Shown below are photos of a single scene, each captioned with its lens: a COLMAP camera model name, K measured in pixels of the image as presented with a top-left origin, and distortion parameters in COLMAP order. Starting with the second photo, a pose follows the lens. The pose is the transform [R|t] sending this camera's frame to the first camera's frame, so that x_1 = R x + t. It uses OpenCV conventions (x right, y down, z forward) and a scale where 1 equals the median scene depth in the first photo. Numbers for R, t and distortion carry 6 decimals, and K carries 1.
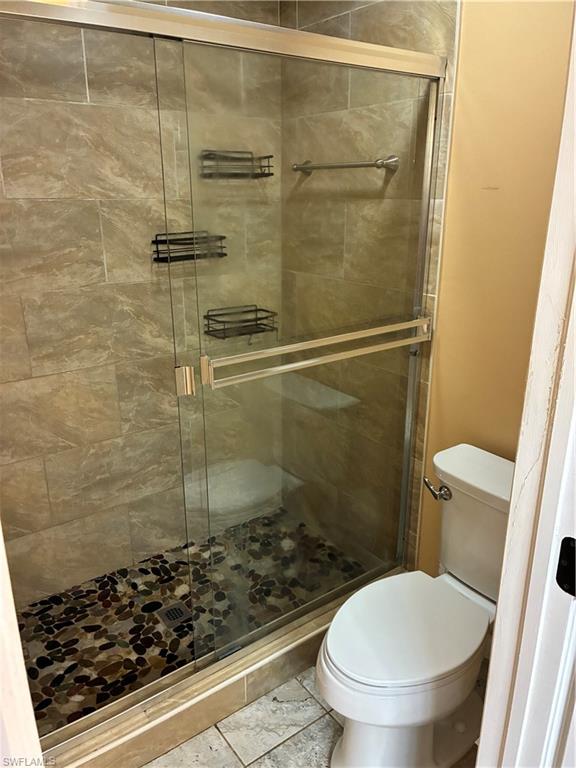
lens RADIAL K [[579.4, 0, 288.2], [0, 579.4, 380.1], [0, 0, 1]] dist [0.047949, -0.066544]
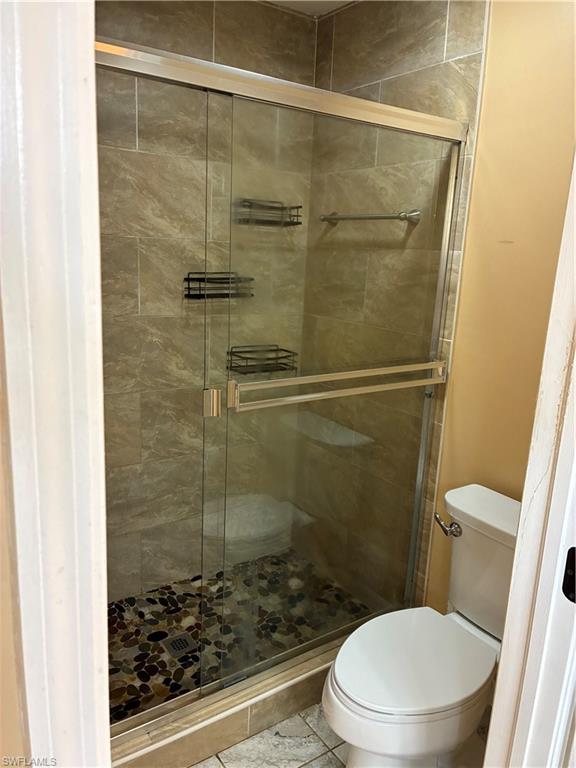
lens RADIAL K [[579.4, 0, 289.3], [0, 579.4, 381.9], [0, 0, 1]] dist [0.047949, -0.066544]
pose [[0.998426, 0.053000, -0.018358, -0.014490], [-0.054458, 0.994361, -0.090998, 0.037754], [0.013432, 0.091854, 0.995682, -0.038846]]
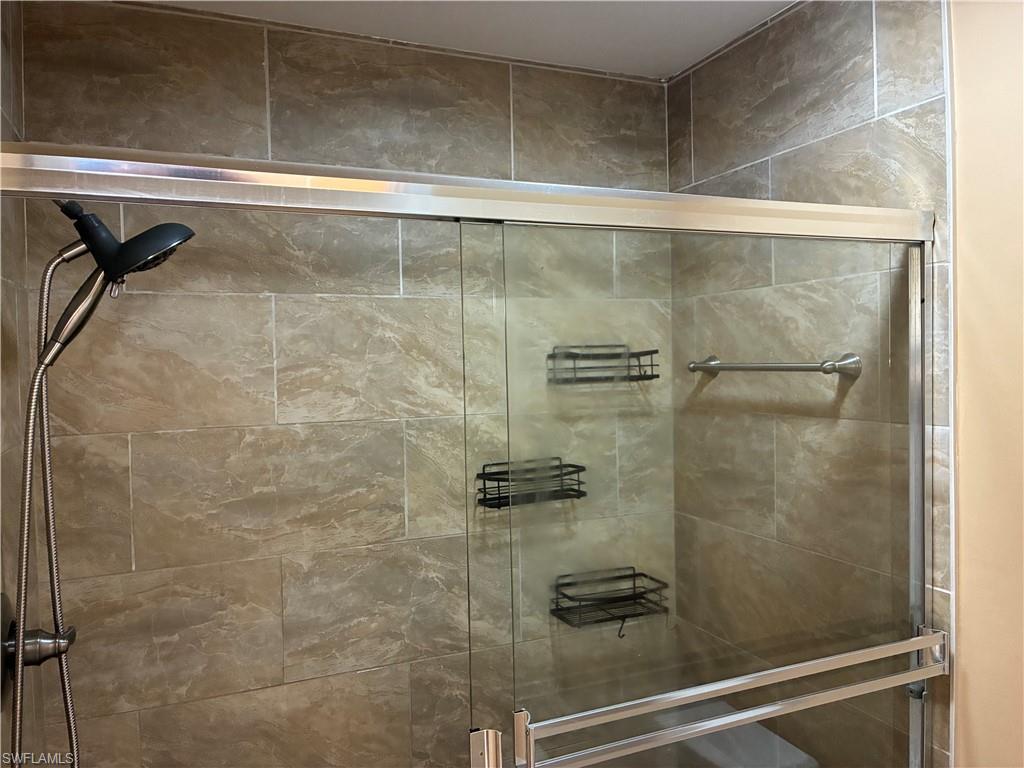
lens RADIAL K [[772.5, 0, 517.0], [0, 772.5, 378.2], [0, 0, 1]] dist [0.047949, -0.066544]
pose [[0.973598, -0.012579, -0.227922, 0.020263], [-0.053205, 0.958475, -0.280170, -0.103481], [0.221981, 0.284900, 0.932500, 0.145736]]
